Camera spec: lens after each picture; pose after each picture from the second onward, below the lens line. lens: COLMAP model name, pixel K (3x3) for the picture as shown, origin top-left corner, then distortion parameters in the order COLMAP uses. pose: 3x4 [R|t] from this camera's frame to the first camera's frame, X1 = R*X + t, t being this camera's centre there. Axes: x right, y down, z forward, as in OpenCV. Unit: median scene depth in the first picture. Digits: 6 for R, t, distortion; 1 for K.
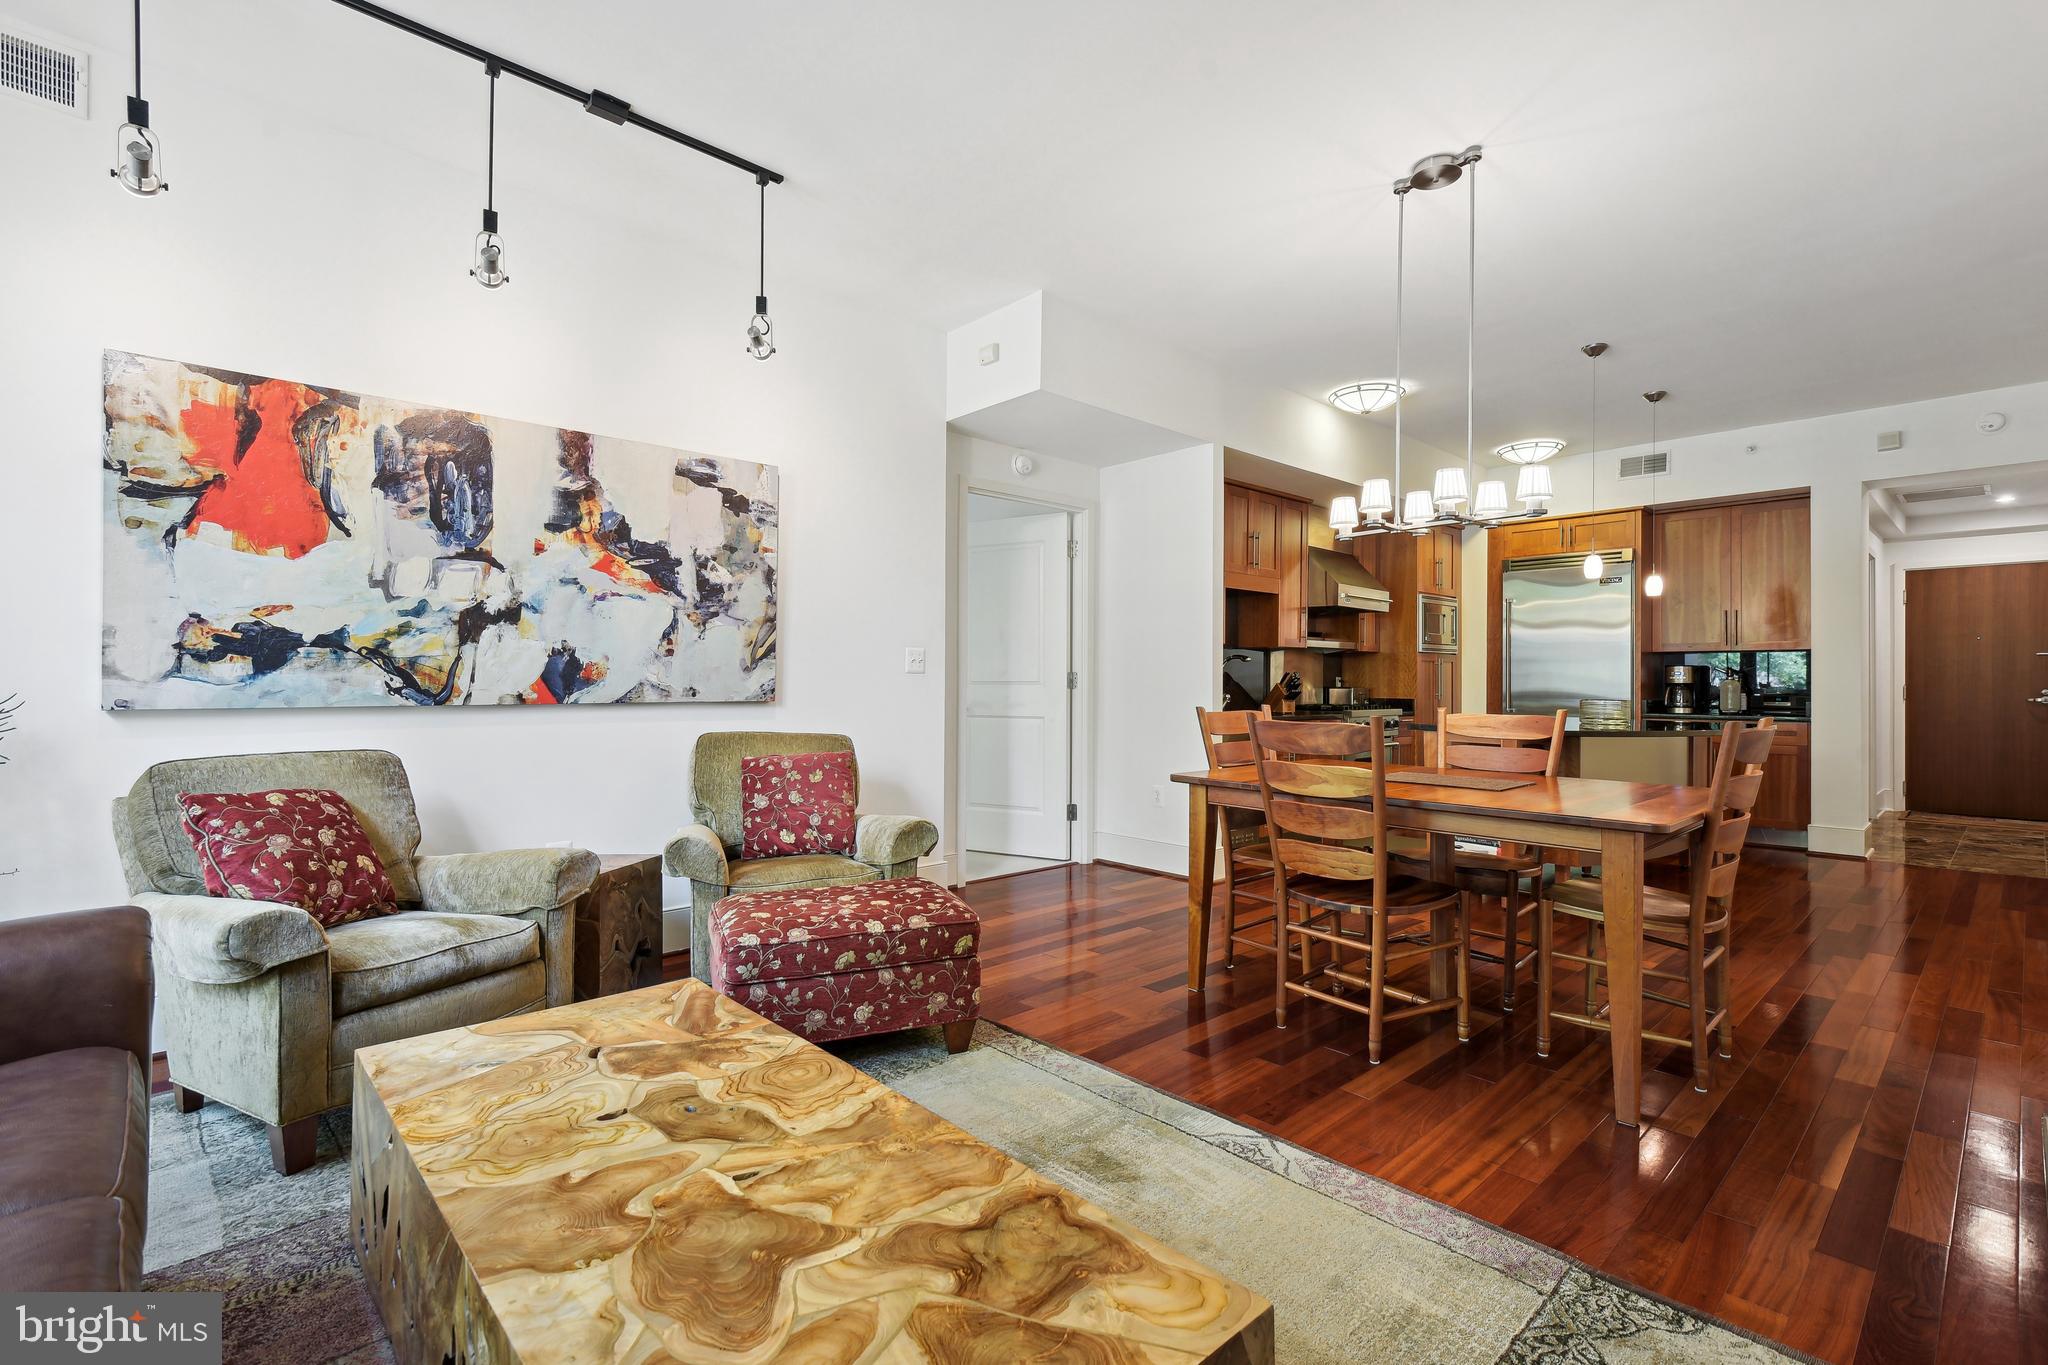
lens RADIAL K [[930.9, 0, 1026.7], [0, 930.9, 676.8], [0, 0, 1]] dist [0.001283, 0.001136]
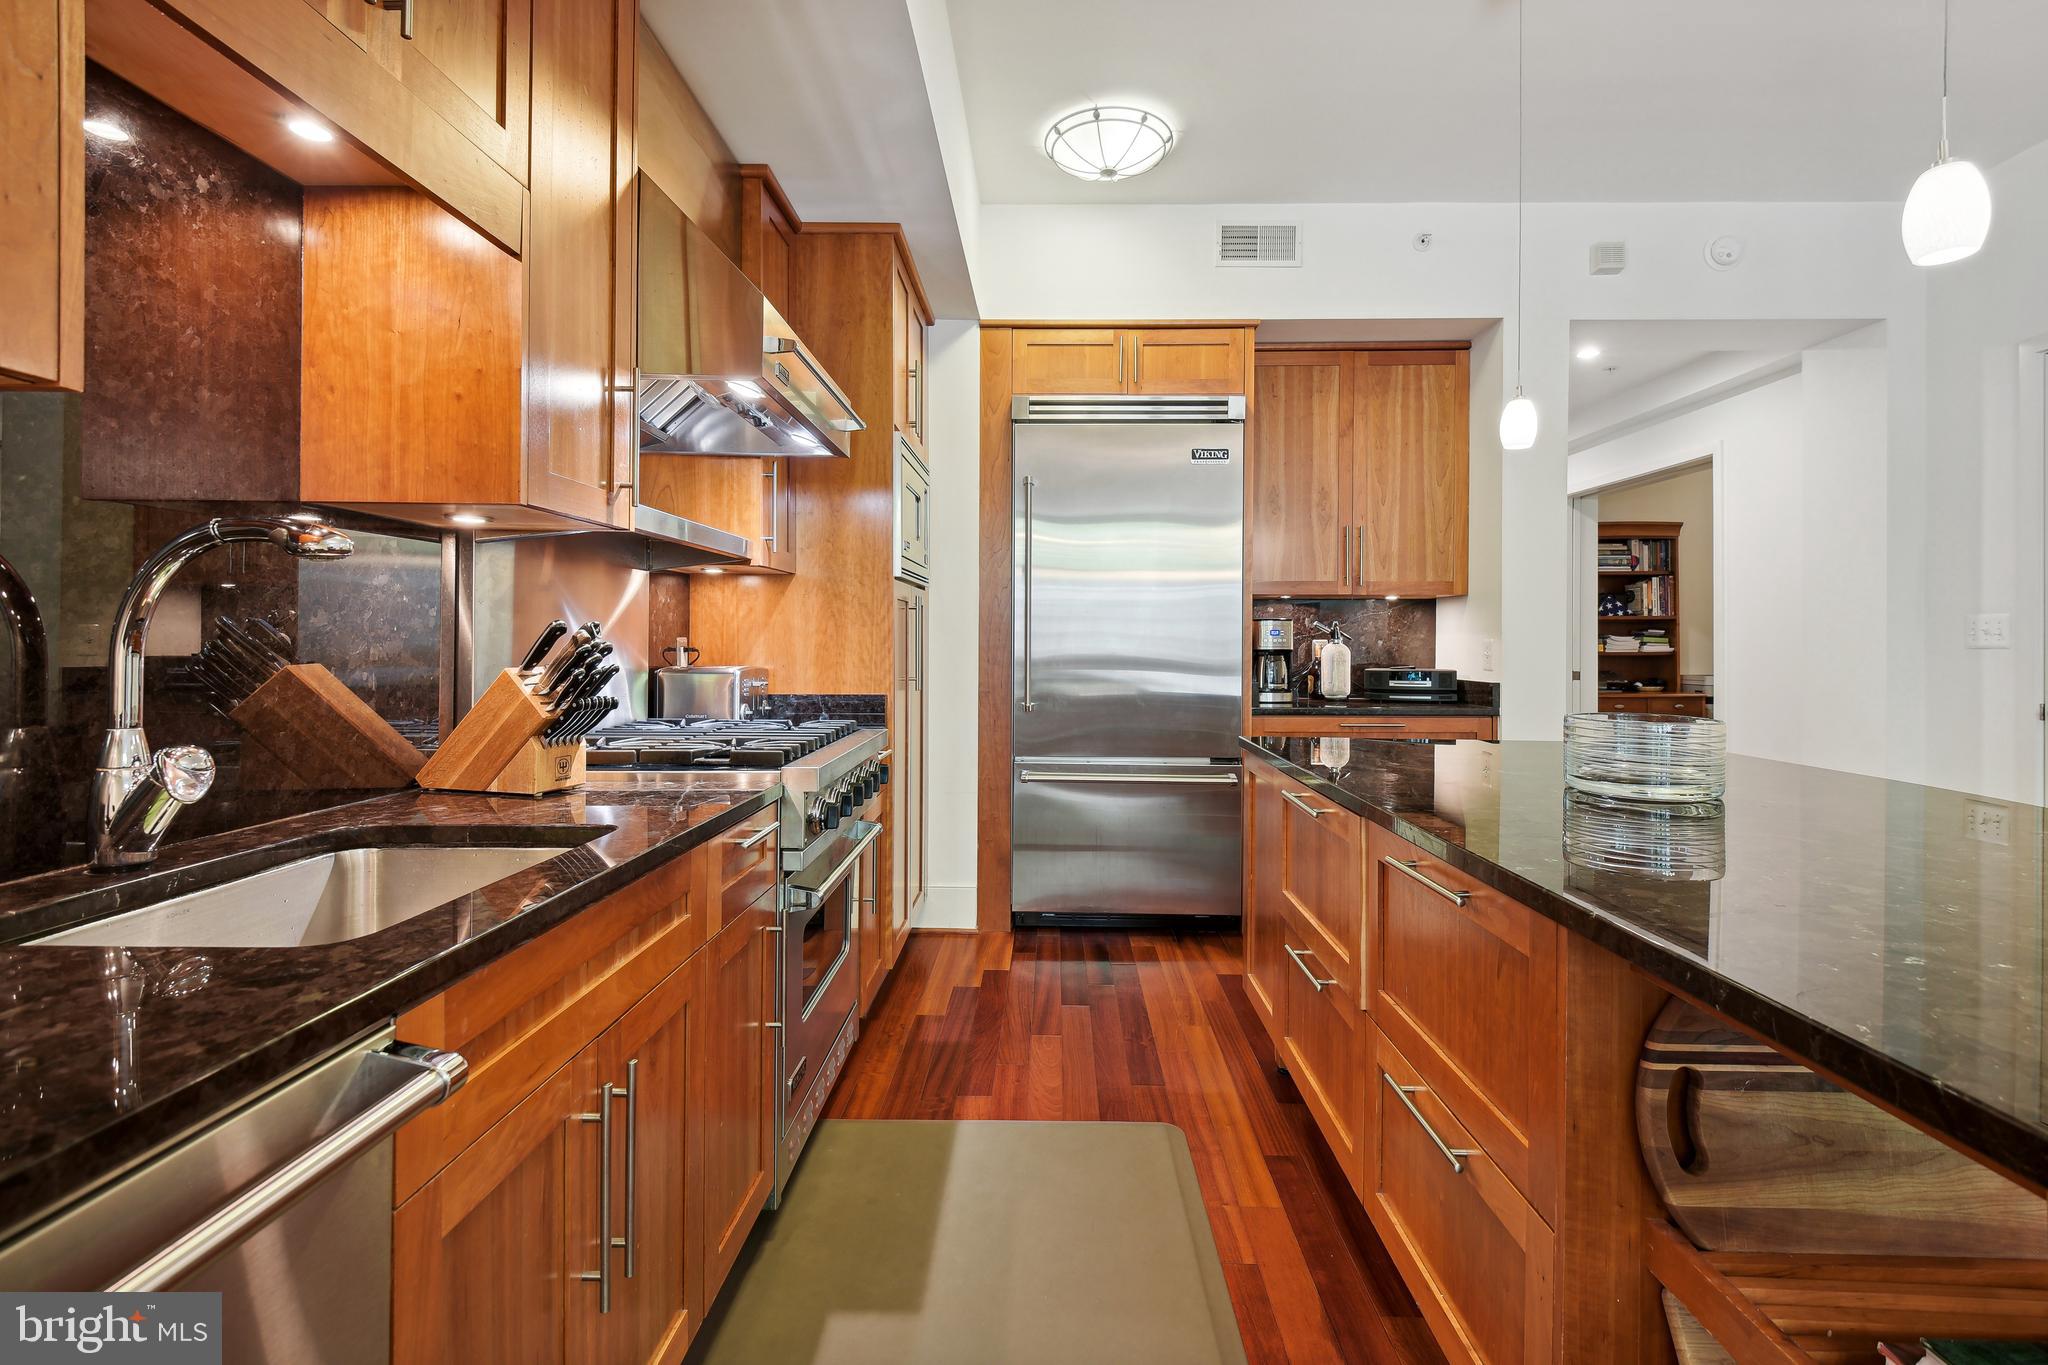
lens RADIAL K [[950.9, 0, 1053.4], [0, 950.9, 640.3], [0, 0, 1]] dist [0.017801, -0.000175]
pose [[0.691835, -0.004471, 0.722042, 0.200499], [-0.005797, 0.999914, 0.011747, -0.005467], [-0.722033, -0.012313, 0.691749, 0.769799]]
